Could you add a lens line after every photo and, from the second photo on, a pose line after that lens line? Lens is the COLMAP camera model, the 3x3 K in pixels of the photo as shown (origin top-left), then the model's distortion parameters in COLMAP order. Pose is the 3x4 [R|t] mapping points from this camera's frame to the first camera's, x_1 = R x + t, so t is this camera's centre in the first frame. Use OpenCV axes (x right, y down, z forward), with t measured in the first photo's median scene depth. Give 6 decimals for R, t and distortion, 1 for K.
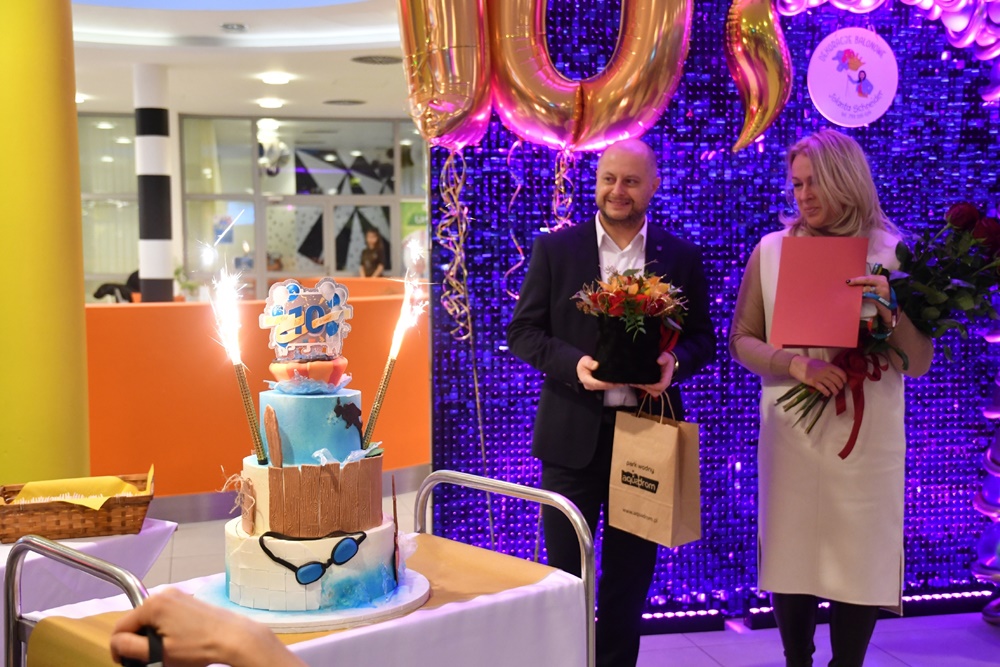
lens RADIAL K [[1265.4, 0, 500.0], [0, 1265.4, 333.5], [0, 0, 1]] dist [0.178801, -0.003496]
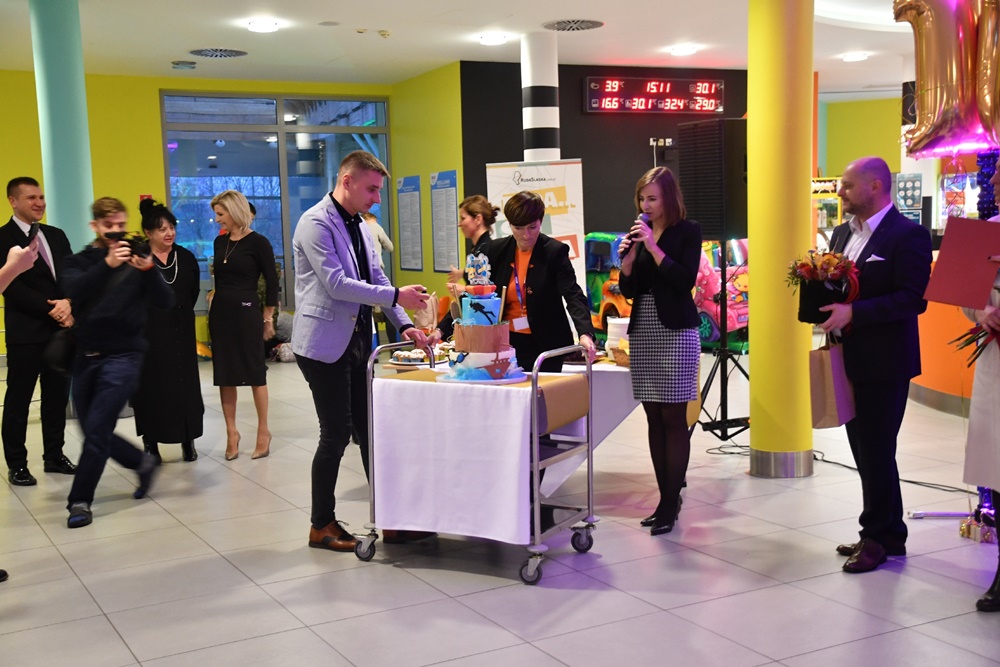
lens RADIAL K [[1175.3, 0, 499.5], [0, 1175.3, 345.6], [0, 0, 1]] dist [0.191698, -0.496558]
pose [[0.265259, 0.096642, -0.959322, 1.001249], [-0.040796, 0.995198, 0.088976, -0.032678], [0.963314, 0.015535, 0.267928, 0.152834]]
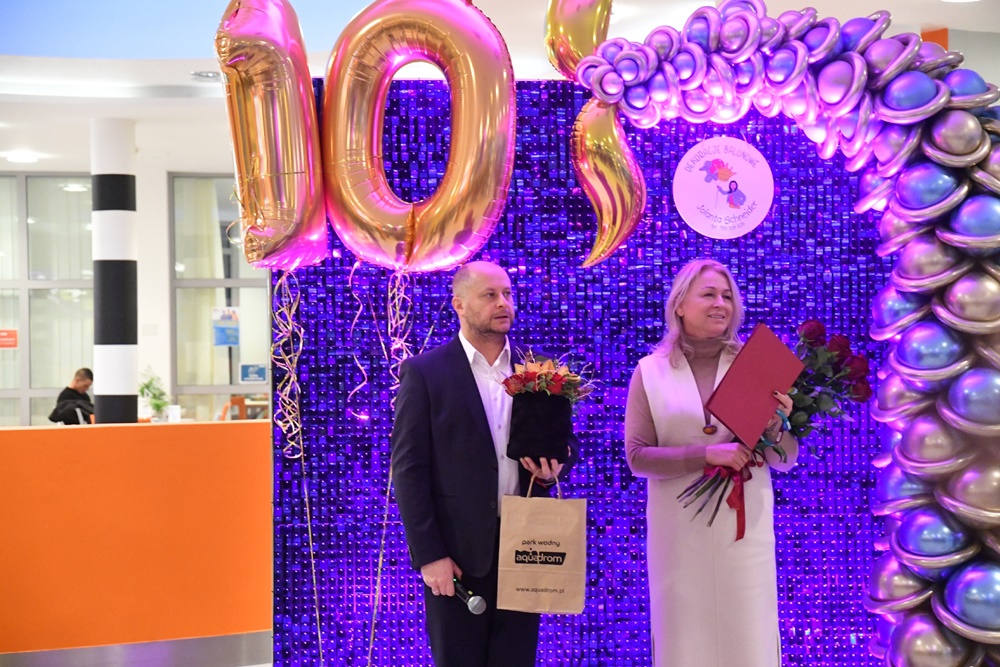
lens RADIAL K [[2004.8, 0, 500.0], [0, 2004.8, 333.5], [0, 0, 1]] dist [0.412679, 0.147006]
pose [[0.993108, -0.005254, -0.117082, 0.283991], [-0.002960, 0.997552, -0.069868, 0.013987], [0.117163, 0.069733, 0.990661, -0.493024]]
